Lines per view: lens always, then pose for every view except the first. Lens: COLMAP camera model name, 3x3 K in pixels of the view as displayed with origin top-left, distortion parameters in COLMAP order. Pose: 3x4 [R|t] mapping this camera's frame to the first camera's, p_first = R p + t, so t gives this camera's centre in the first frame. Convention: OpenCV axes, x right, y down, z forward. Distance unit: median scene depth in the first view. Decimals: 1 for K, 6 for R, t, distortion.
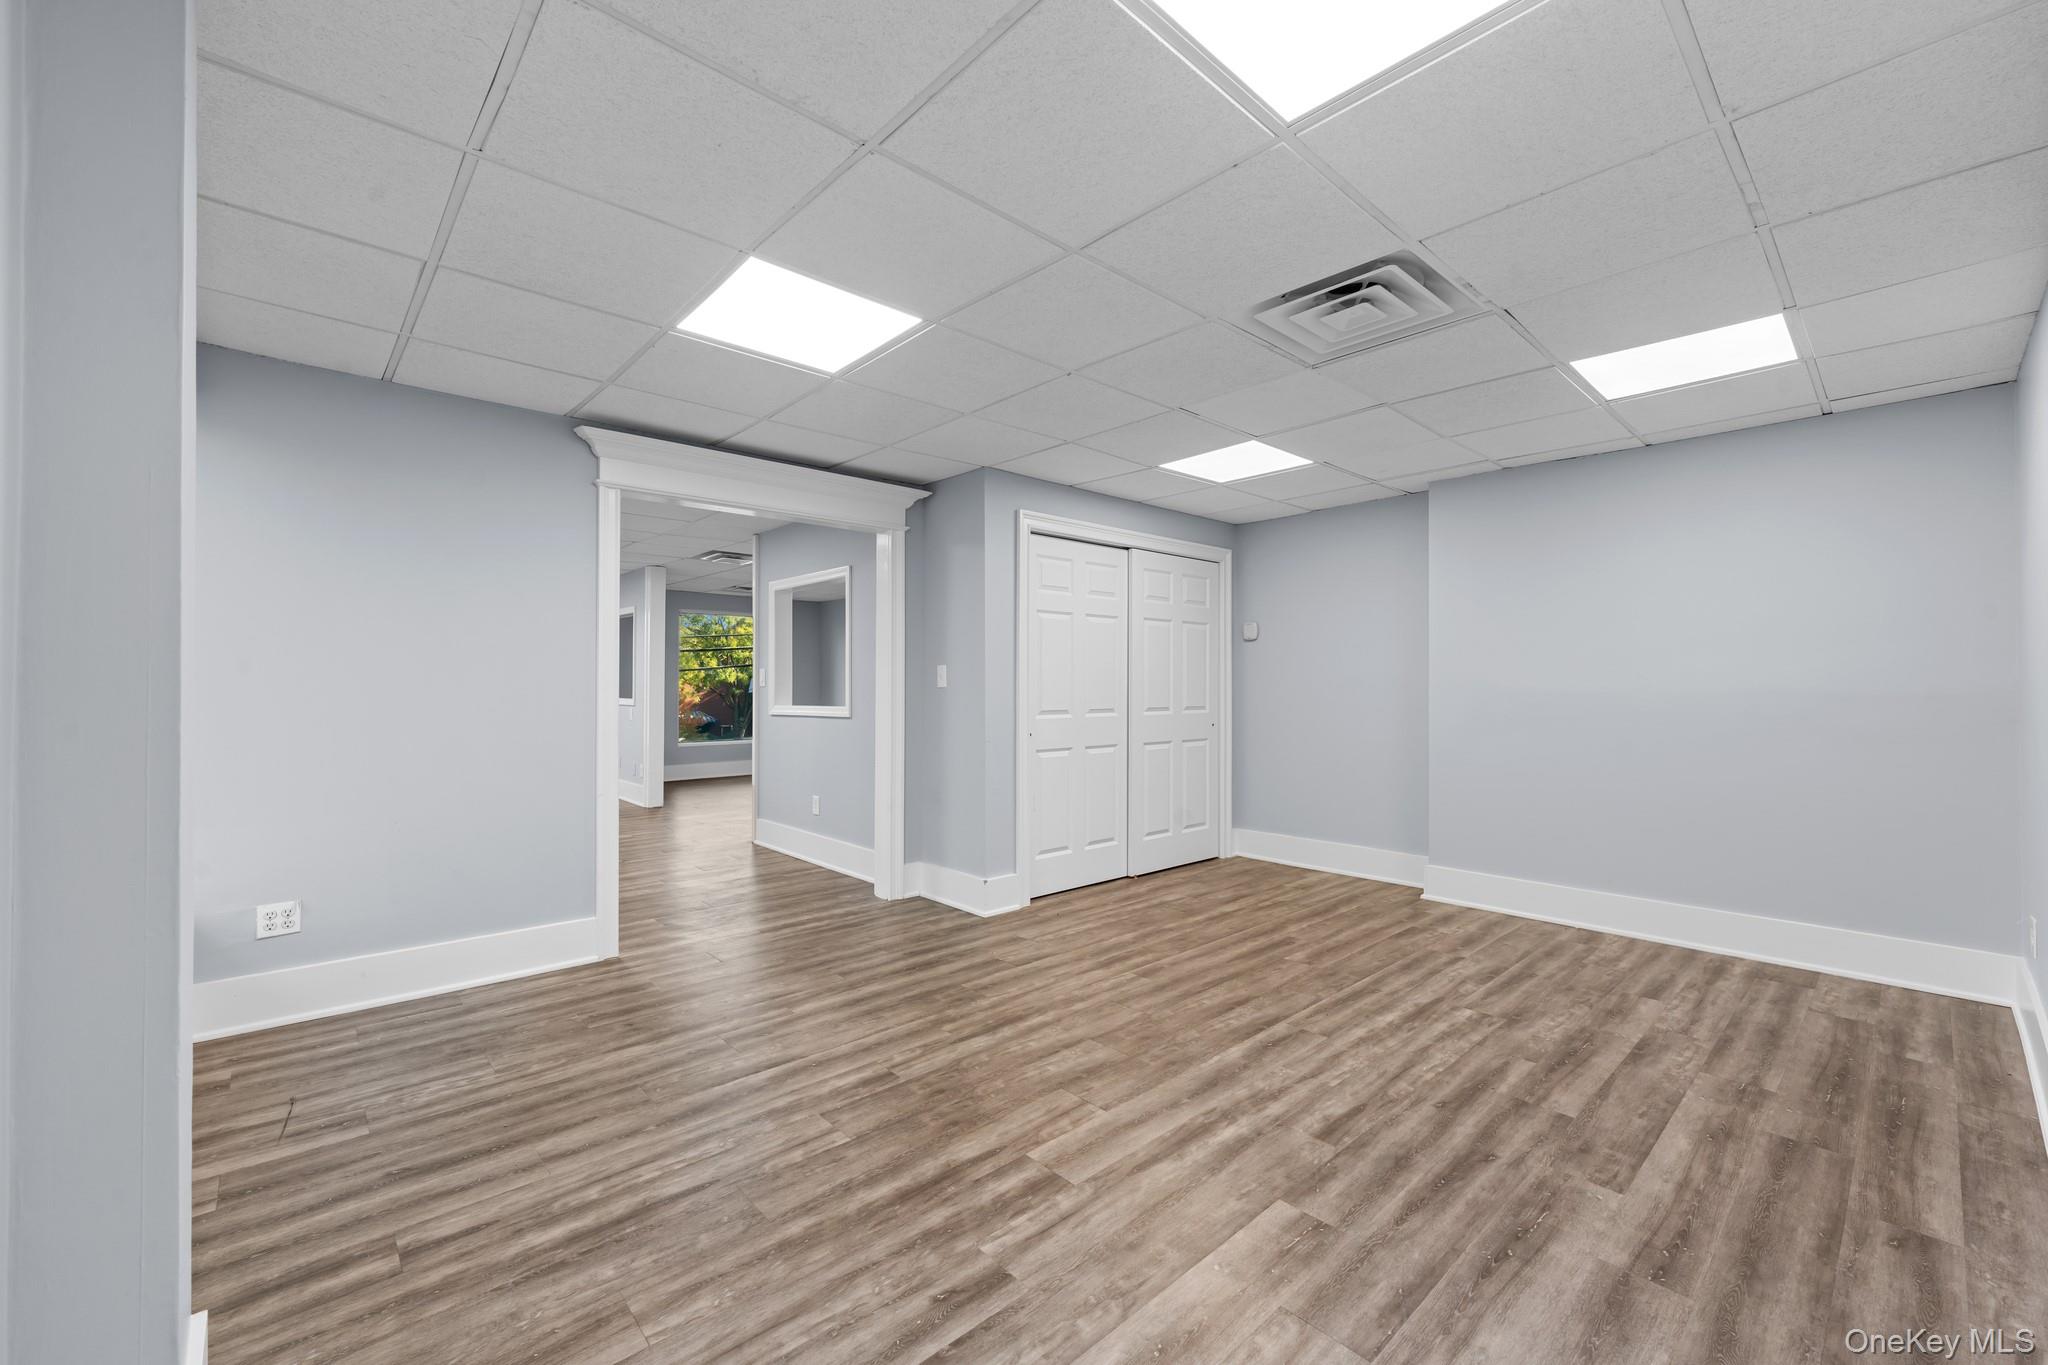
lens RADIAL K [[825.5, 0, 1030.1], [0, 825.5, 680.9], [0, 0, 1]] dist [0.001232, 0.000306]
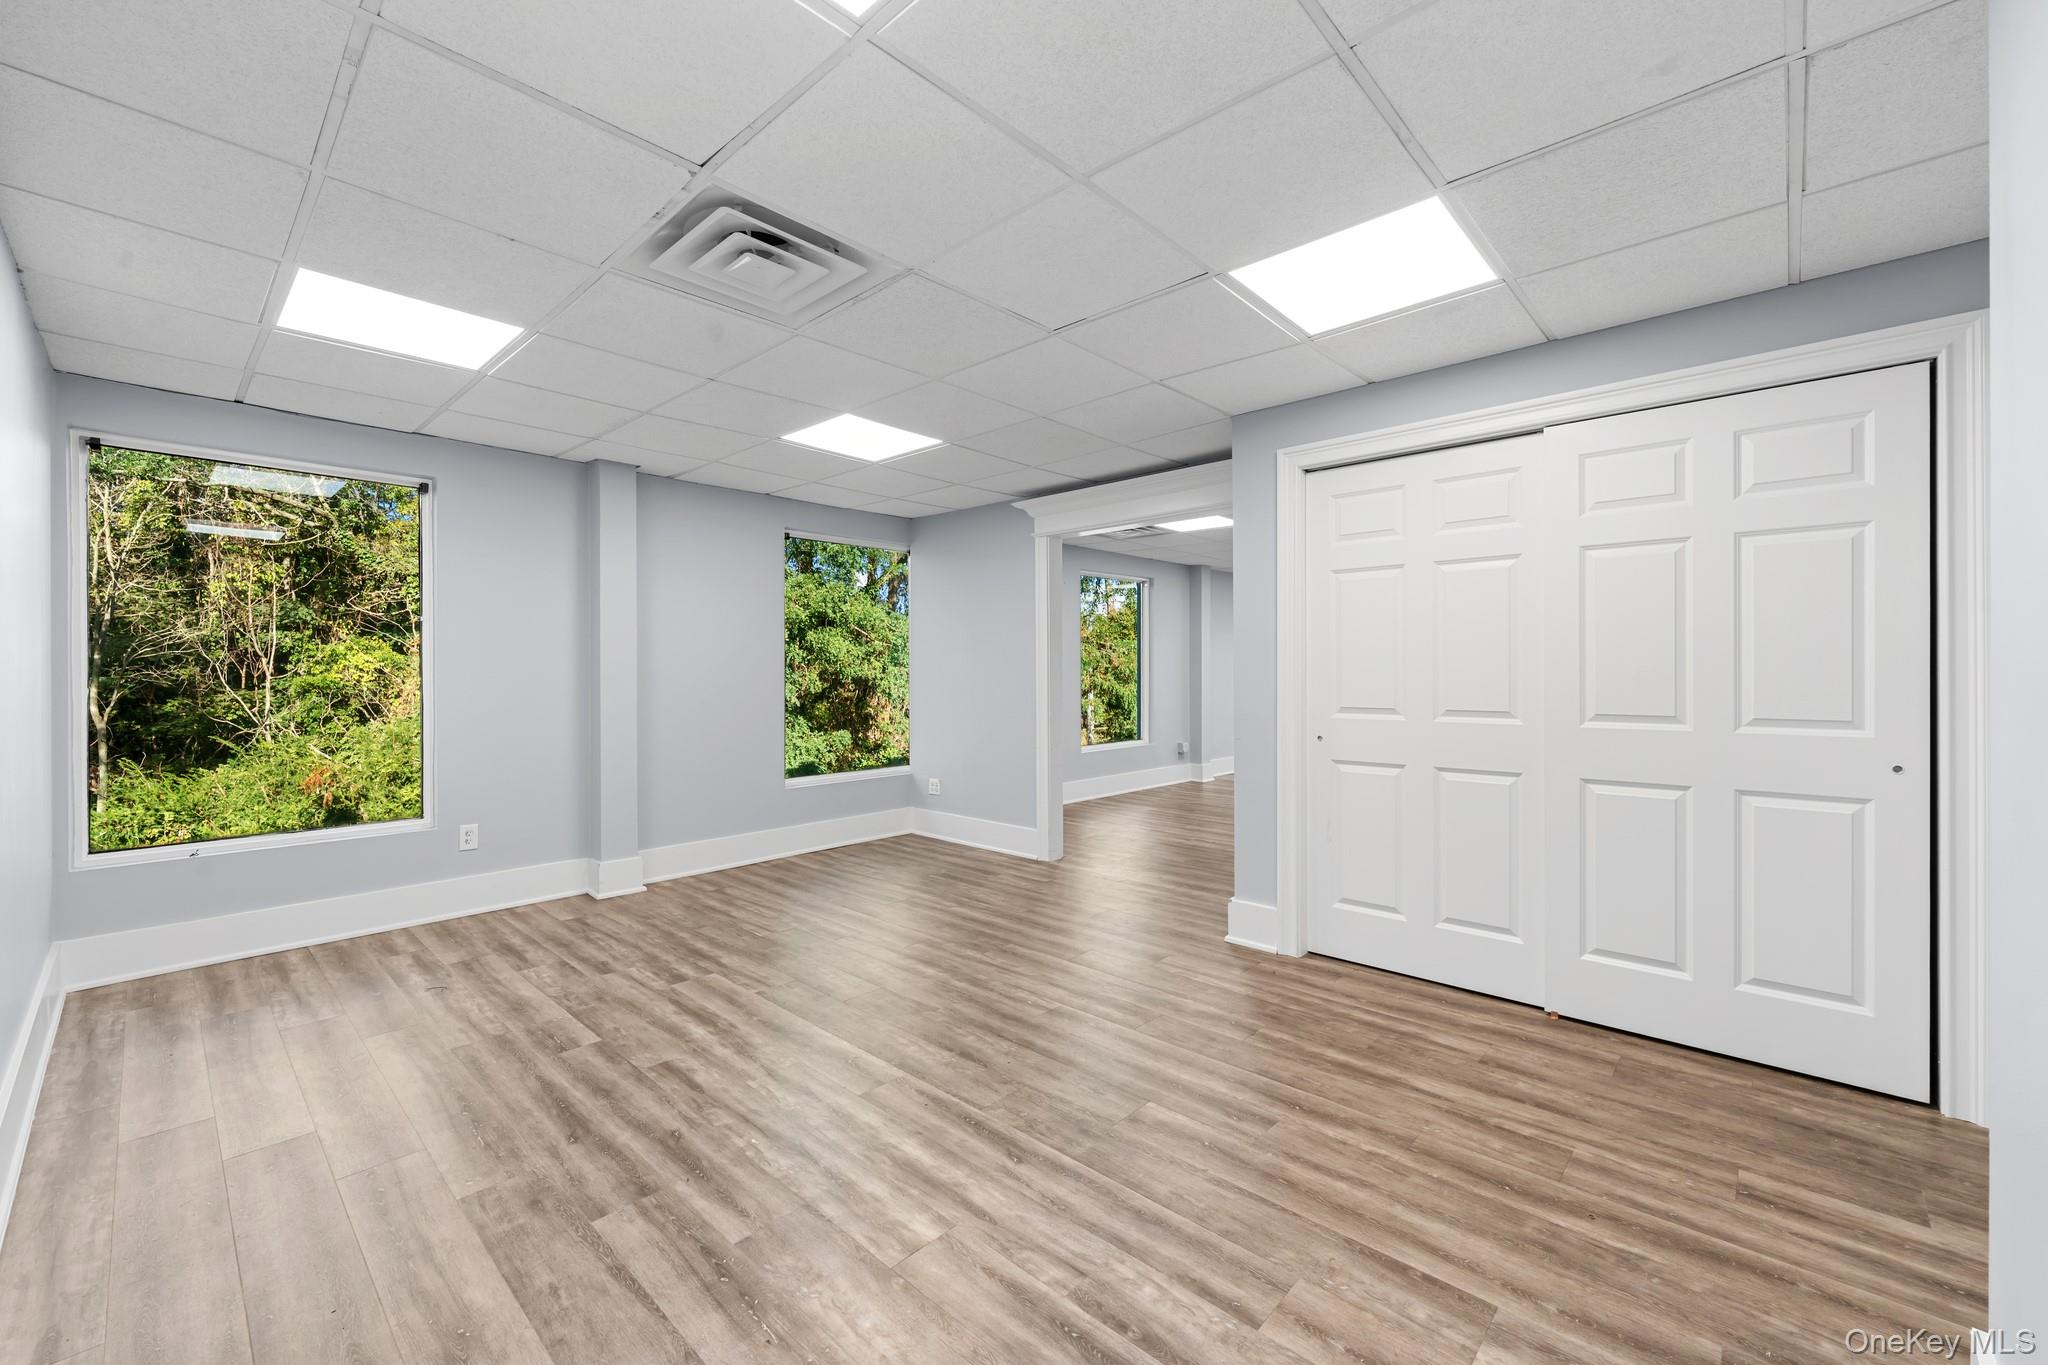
lens RADIAL K [[825.5, 0, 1030.1], [0, 825.5, 680.9], [0, 0, 1]] dist [0.001232, 0.000306]
pose [[0.079208, 0.008846, -0.996819, 1.348467], [0.008224, 0.999921, 0.009527, 0.006180], [0.996824, -0.008952, 0.079129, 1.243590]]
